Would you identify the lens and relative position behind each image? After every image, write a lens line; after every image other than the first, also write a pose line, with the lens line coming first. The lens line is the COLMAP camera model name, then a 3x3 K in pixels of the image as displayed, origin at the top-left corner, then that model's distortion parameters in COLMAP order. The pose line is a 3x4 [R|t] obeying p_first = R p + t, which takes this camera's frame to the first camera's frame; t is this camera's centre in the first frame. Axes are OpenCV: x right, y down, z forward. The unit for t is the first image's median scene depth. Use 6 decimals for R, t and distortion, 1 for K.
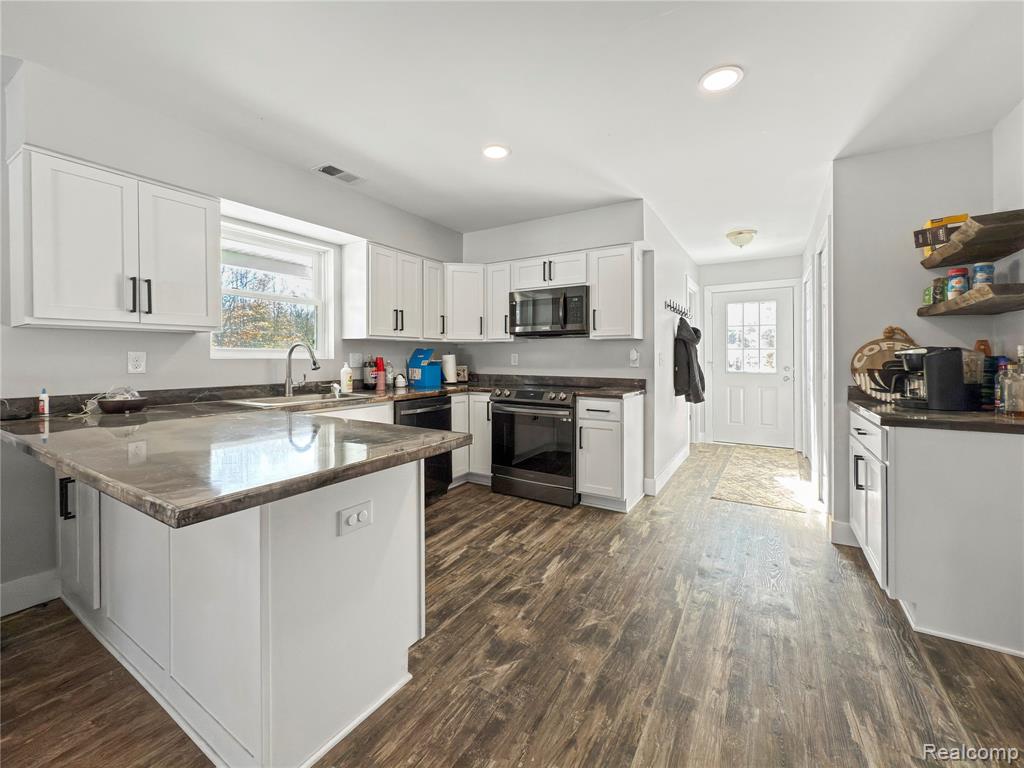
lens RADIAL K [[420.9, 0, 507.9], [0, 420.9, 357.1], [0, 0, 1]] dist [-0.000154, 0.000045]
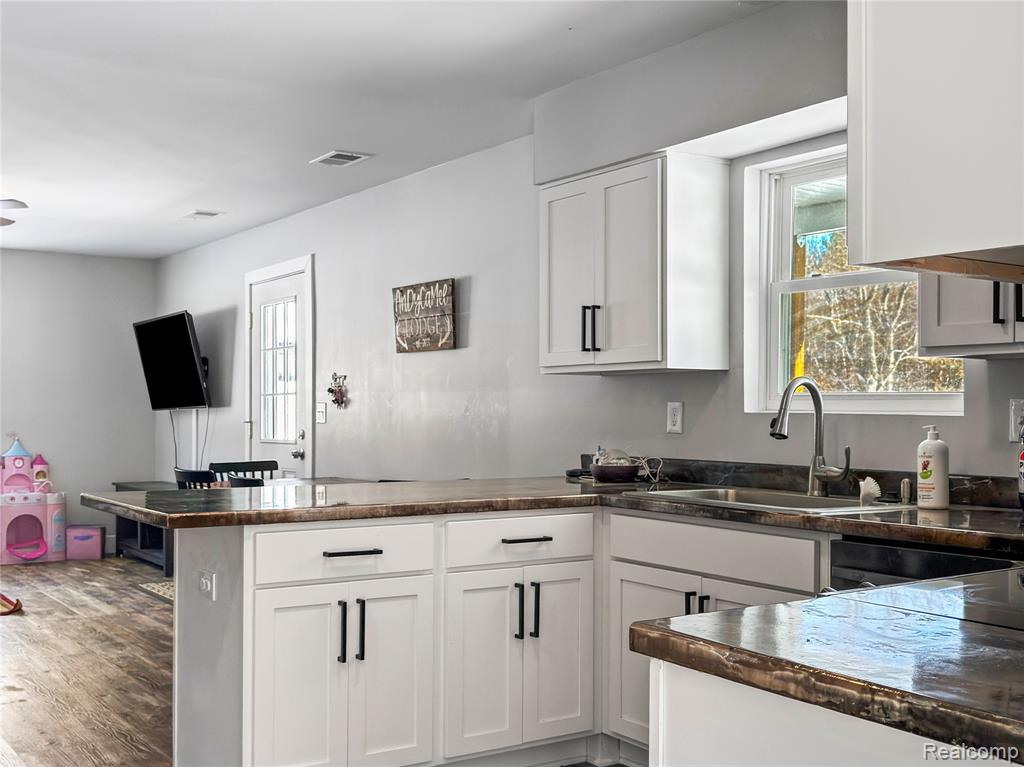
lens RADIAL K [[1159.5, 0, 505.4], [0, 1159.5, 424.3], [0, 0, 1]] dist [0.037088, -0.035904]
pose [[-0.407707, 0.011106, -0.913045, 0.690502], [-0.002694, 0.999907, 0.013366, 0.000143], [0.913109, 0.007909, -0.407639, 1.077062]]
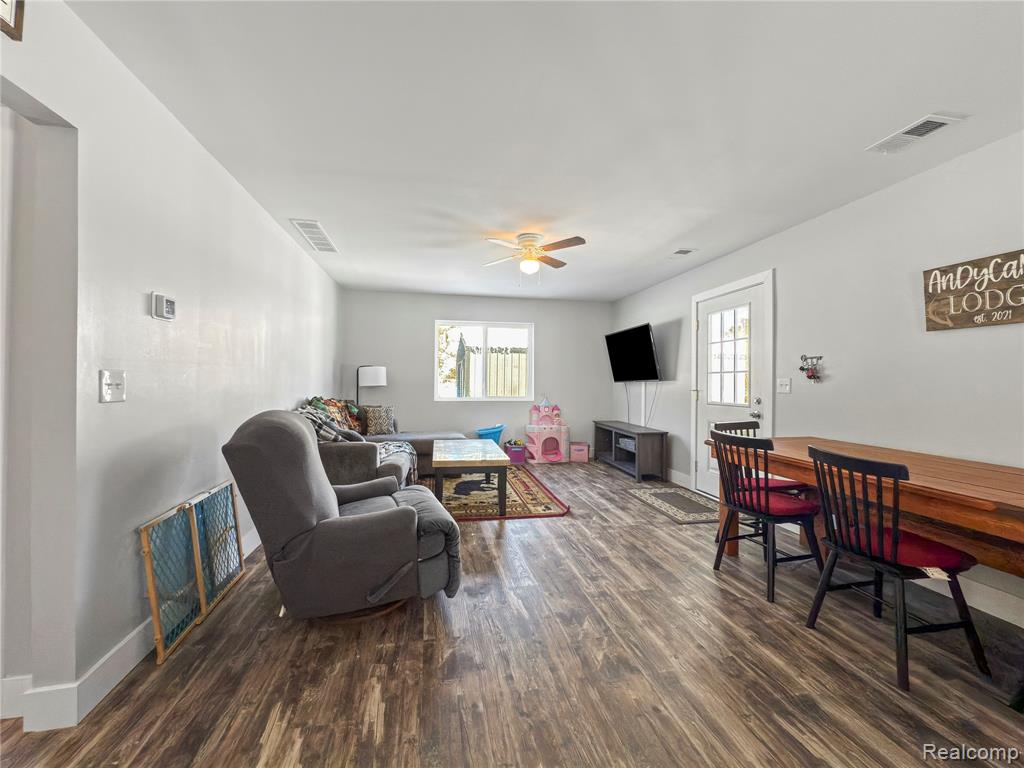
lens RADIAL K [[417.4, 0, 509.8], [0, 417.4, 379.1], [0, 0, 1]] dist [0.000393, 0.000138]
pose [[-0.732711, -0.006322, -0.680511, 0.065176], [-0.006299, 0.999977, -0.002507, -0.000478], [0.680511, 0.002449, -0.732734, 0.183904]]
